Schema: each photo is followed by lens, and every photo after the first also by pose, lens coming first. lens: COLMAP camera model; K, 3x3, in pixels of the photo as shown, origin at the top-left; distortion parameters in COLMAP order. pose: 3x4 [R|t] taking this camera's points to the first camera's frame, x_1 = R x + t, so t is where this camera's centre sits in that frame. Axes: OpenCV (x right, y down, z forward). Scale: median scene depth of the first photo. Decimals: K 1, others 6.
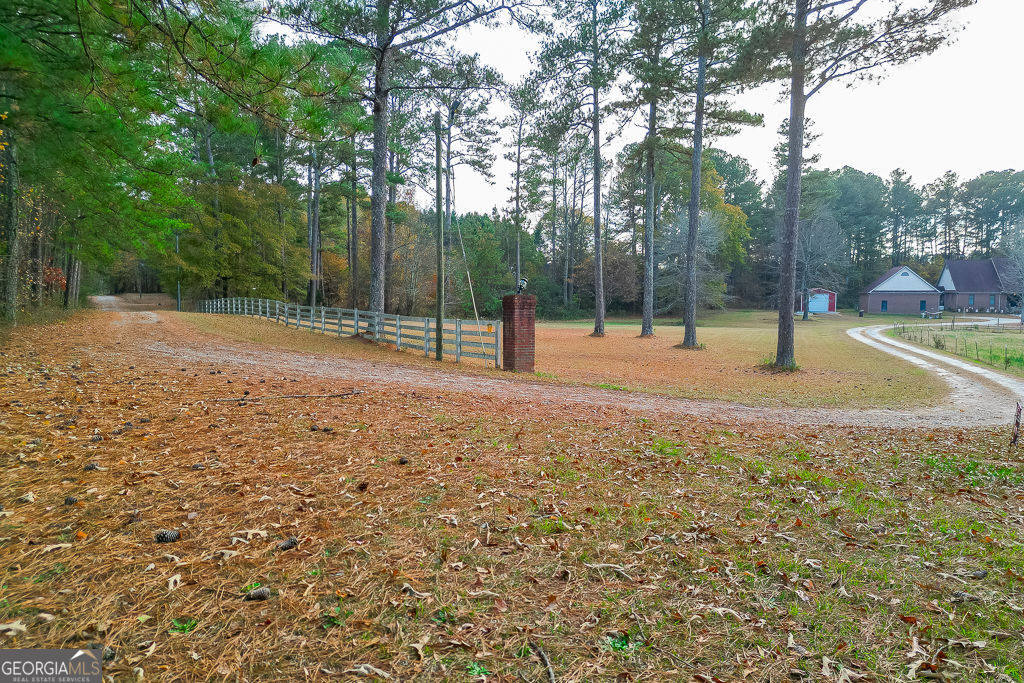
lens RADIAL K [[707.1, 0, 507.5], [0, 707.1, 344.5], [0, 0, 1]] dist [0.116933, -0.134364]
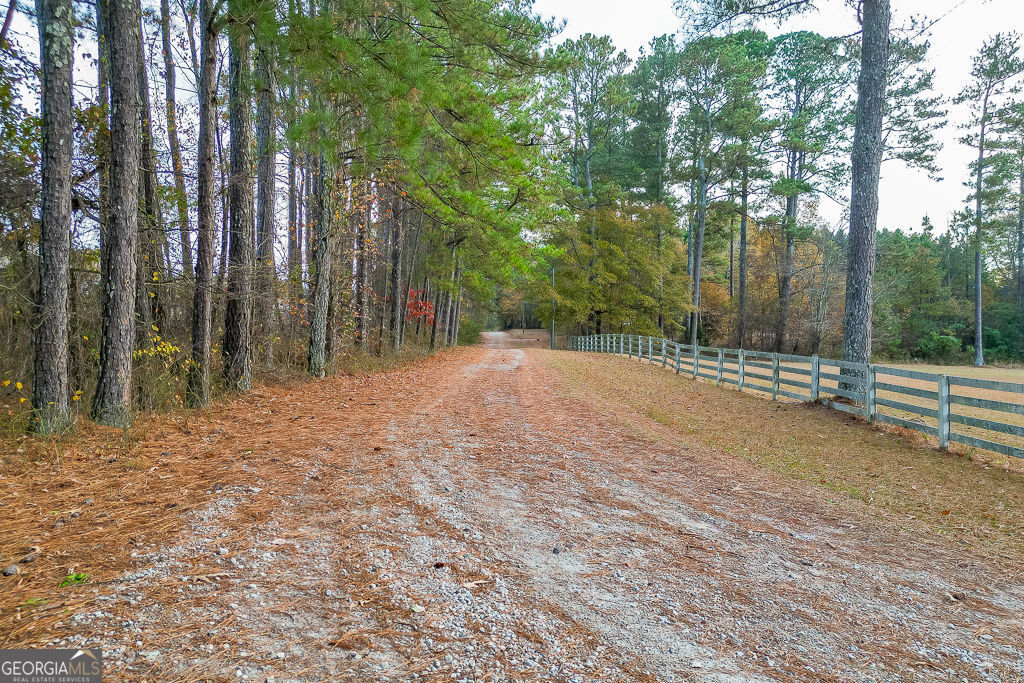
lens RADIAL K [[707.1, 0, 507.5], [0, 707.1, 344.5], [0, 0, 1]] dist [0.116933, -0.134364]
pose [[0.877765, 0.008490, -0.479016, -0.053931], [-0.031676, 0.998684, -0.040344, -0.009838], [0.478043, 0.050586, 0.876879, 0.133478]]
